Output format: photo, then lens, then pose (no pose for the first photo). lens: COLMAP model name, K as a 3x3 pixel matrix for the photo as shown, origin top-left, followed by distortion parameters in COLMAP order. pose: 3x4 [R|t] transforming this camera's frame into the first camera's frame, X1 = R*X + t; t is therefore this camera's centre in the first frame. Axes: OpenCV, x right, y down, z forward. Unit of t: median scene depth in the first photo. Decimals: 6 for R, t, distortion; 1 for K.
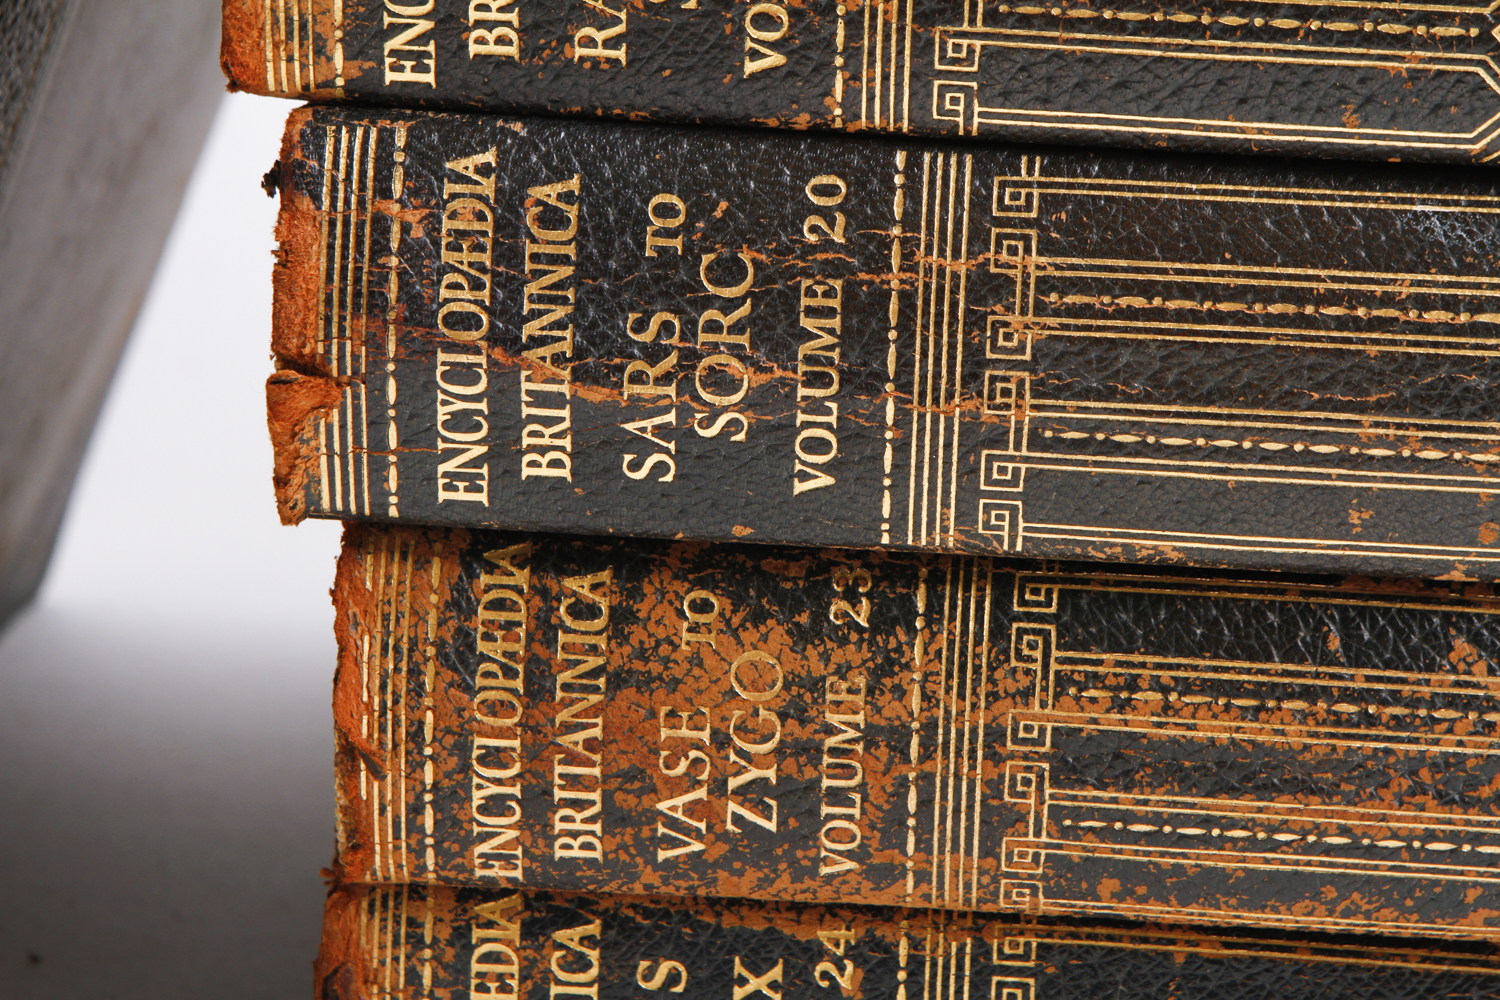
lens RADIAL K [[4887.4, 0, 749.5], [0, 4887.4, 498.3], [0, 0, 1]] dist [0.371146, 0.000000]
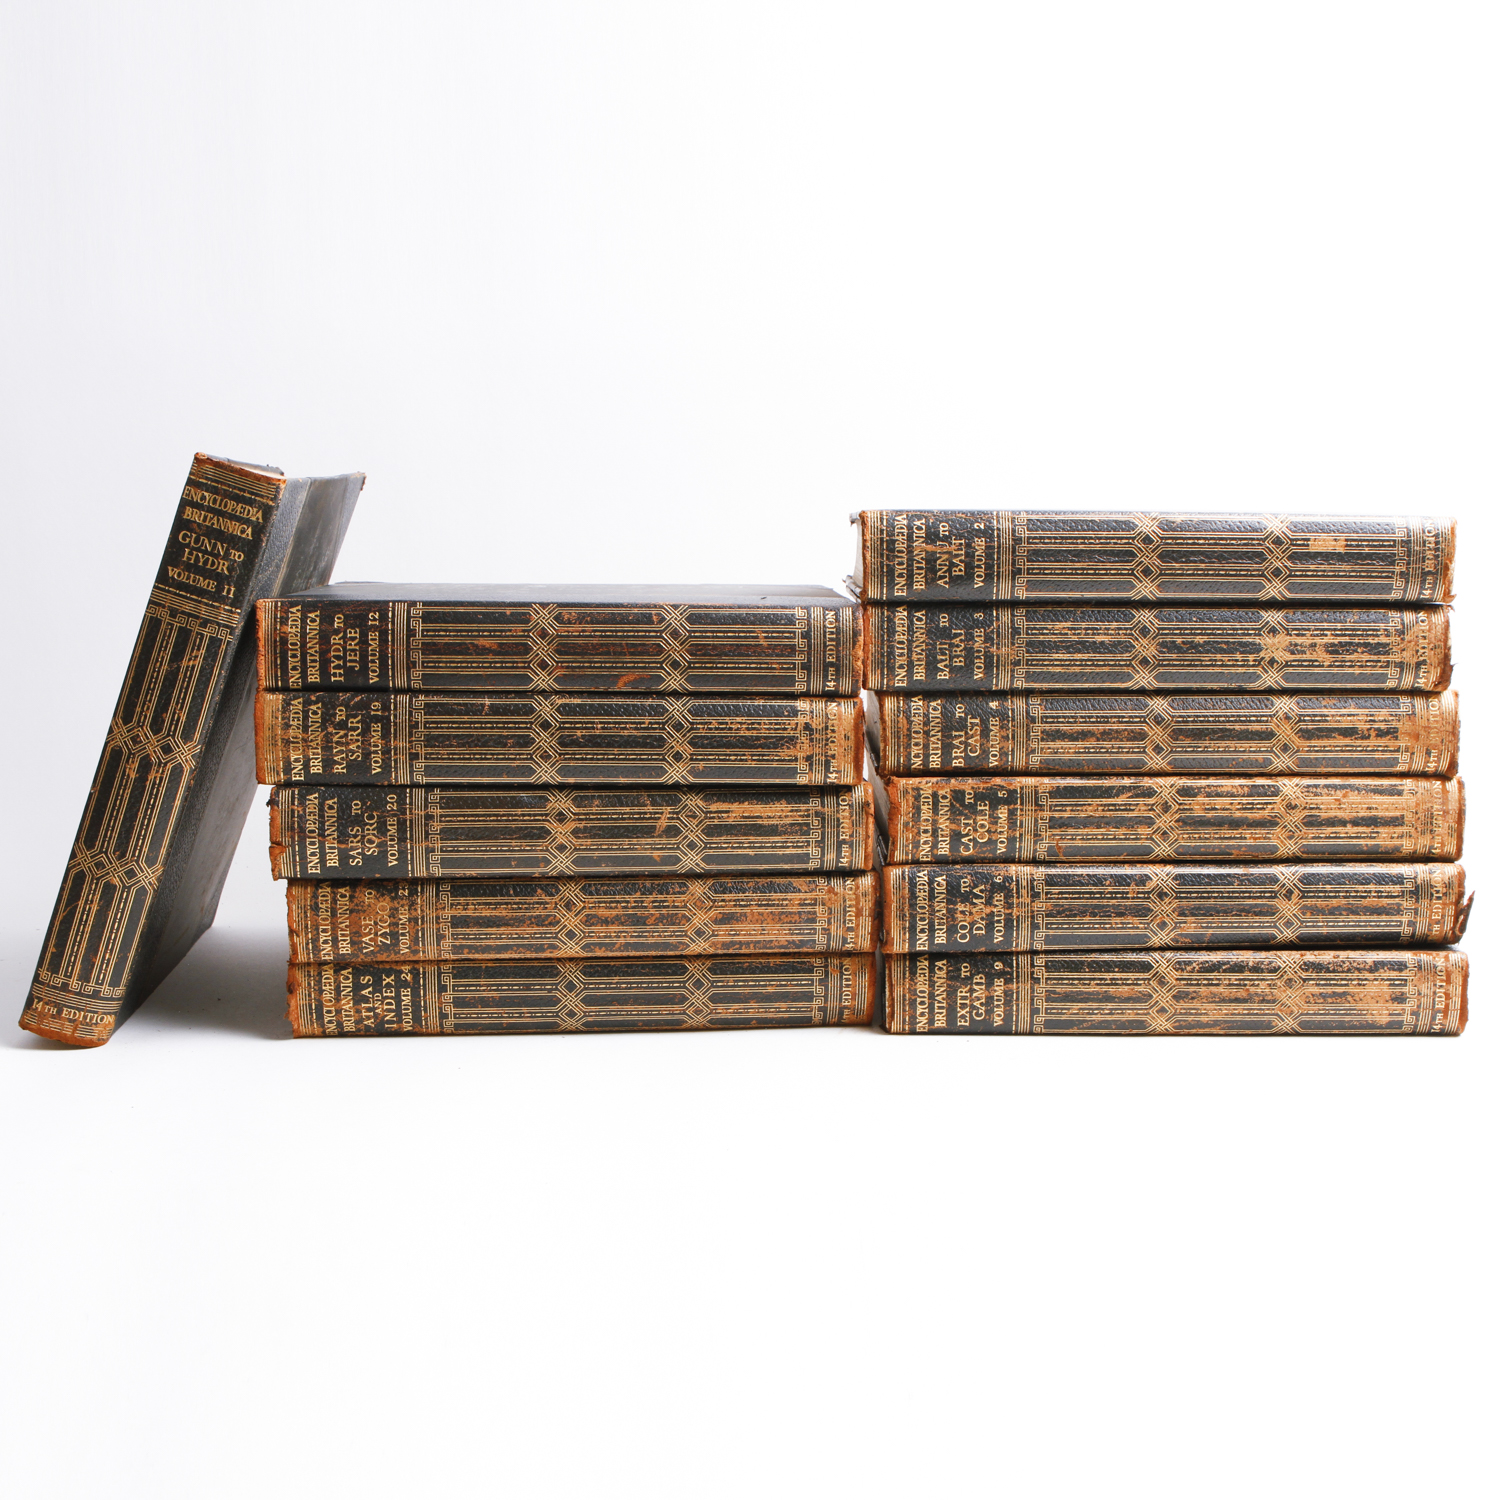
lens RADIAL K [[1878.6, 0, 748.7], [0, 1878.6, 752.6], [0, 0, 1]] dist [-0.110197, 0.000000]
pose [[0.985995, -0.053744, 0.157879, 0.070053], [0.069403, 0.993016, -0.095406, 0.083251], [-0.151649, 0.105027, 0.982839, -0.754596]]
